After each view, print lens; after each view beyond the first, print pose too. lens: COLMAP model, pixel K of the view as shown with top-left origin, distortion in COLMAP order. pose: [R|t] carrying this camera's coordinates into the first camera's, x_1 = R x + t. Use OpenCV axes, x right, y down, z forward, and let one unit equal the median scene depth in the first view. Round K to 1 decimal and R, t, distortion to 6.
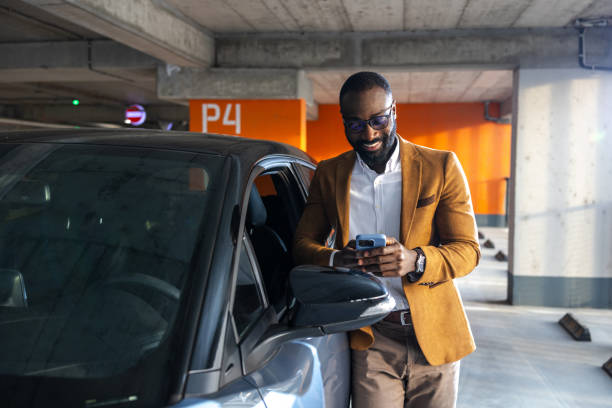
lens RADIAL K [[590.6, 0, 318.7], [0, 590.6, 194.8], [0, 0, 1]] dist [0.165943, -0.452174]
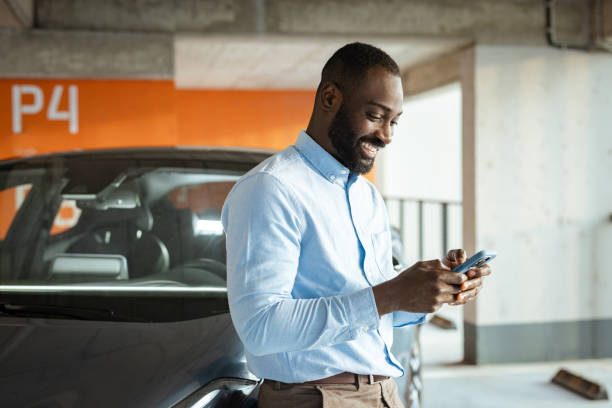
lens RADIAL K [[896.4, 0, 306.0], [0, 896.4, 204.0], [0, 0, 1]] dist [0.012999, -0.057955]
pose [[0.947054, -0.028181, 0.319836, -0.222662], [0.036610, 0.999122, -0.020371, 0.001390], [-0.318981, 0.031001, 0.947254, 0.018365]]
